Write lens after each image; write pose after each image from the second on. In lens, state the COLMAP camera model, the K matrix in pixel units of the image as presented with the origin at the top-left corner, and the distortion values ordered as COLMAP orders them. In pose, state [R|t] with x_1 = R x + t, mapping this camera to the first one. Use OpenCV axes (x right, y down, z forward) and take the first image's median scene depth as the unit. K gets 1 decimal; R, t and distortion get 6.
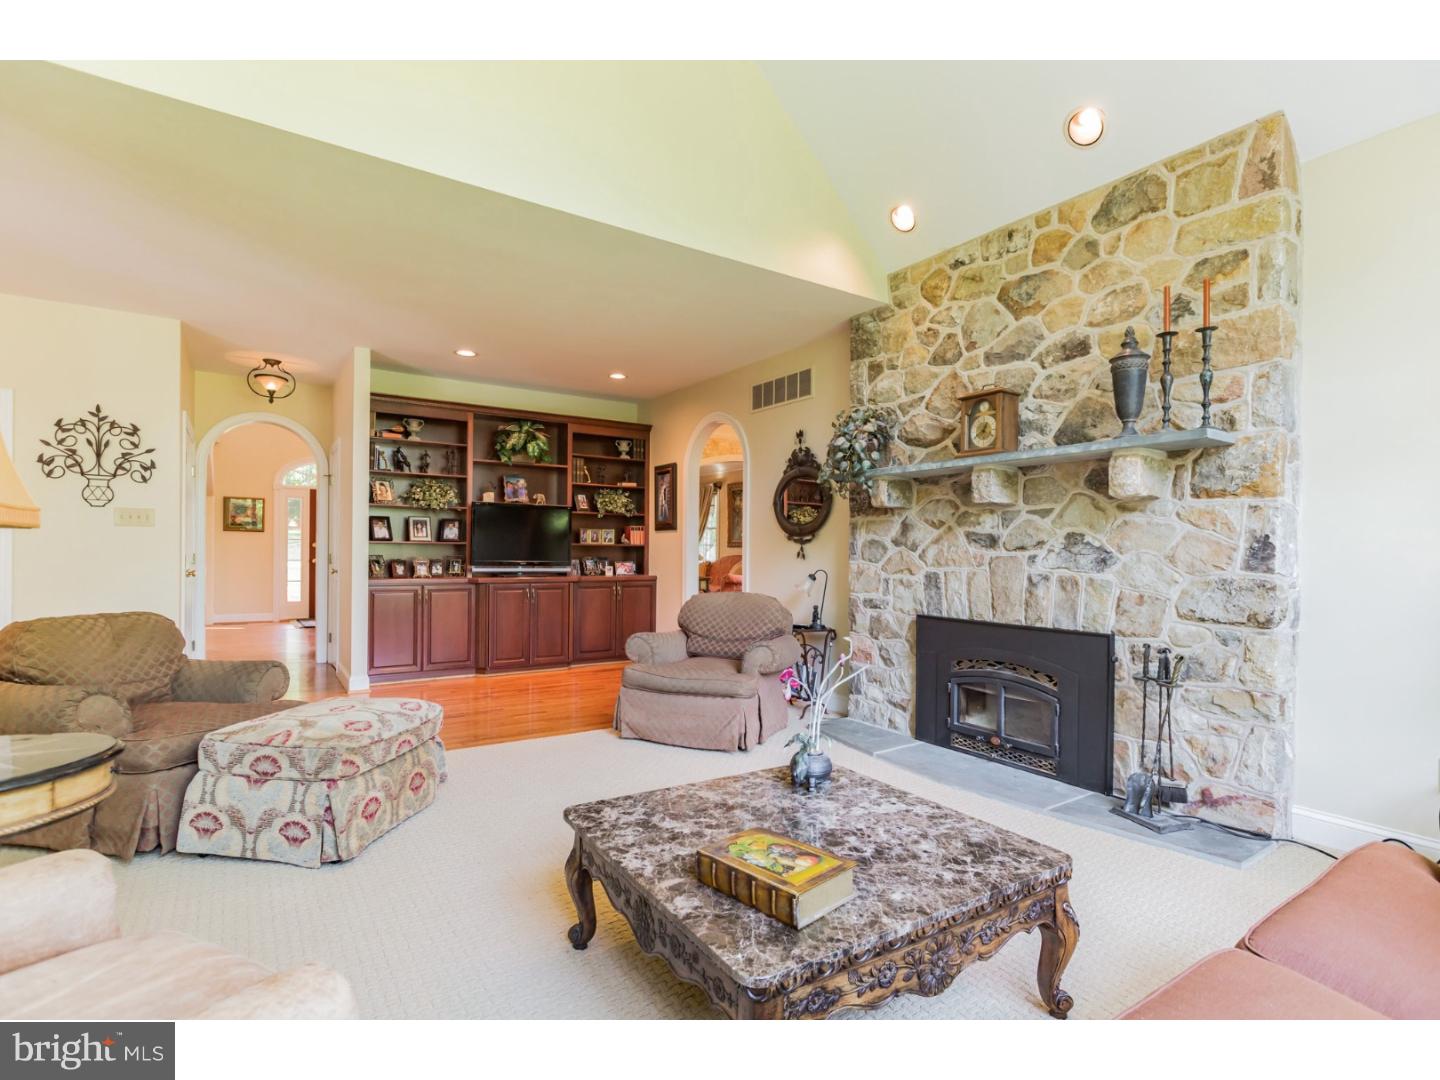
lens RADIAL K [[723.1, 0, 720.5], [0, 723.1, 545.5], [0, 0, 1]] dist [-0.001679, -0.000035]
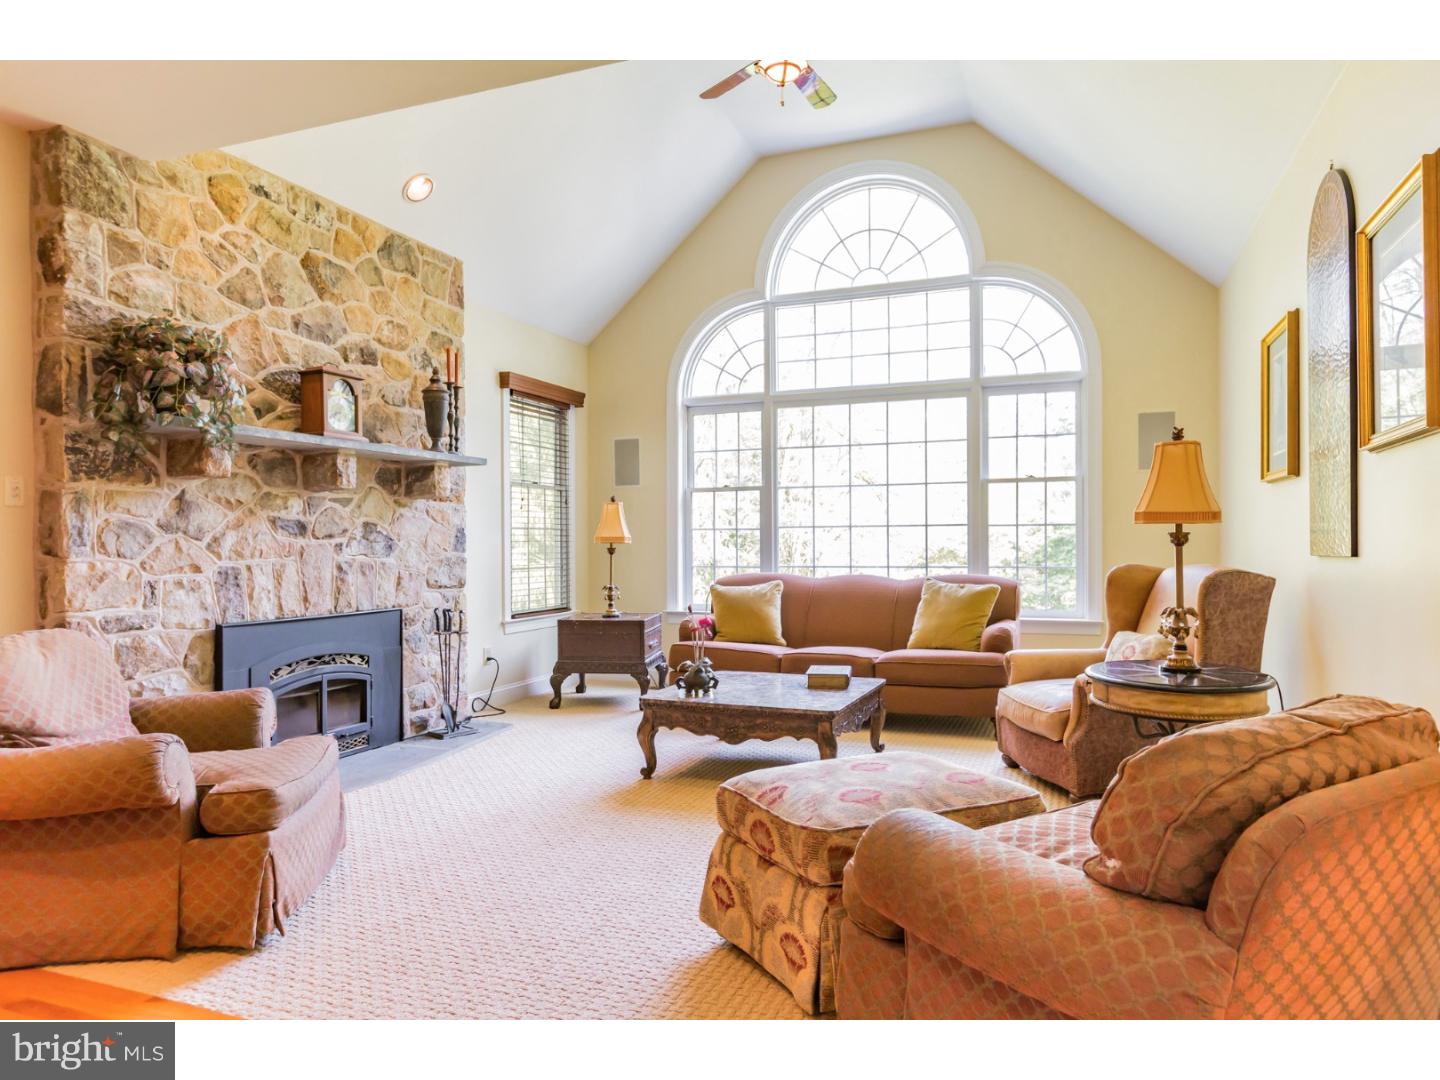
lens RADIAL K [[921.2, 0, 718.9], [0, 921.2, 540.1], [0, 0, 1]] dist [-0.001484, 0.000744]
pose [[-0.580262, -0.002349, 0.814427, -0.864257], [-0.004547, 0.999990, -0.000356, 0.006837], [-0.814417, -0.003910, -0.580266, 1.229905]]
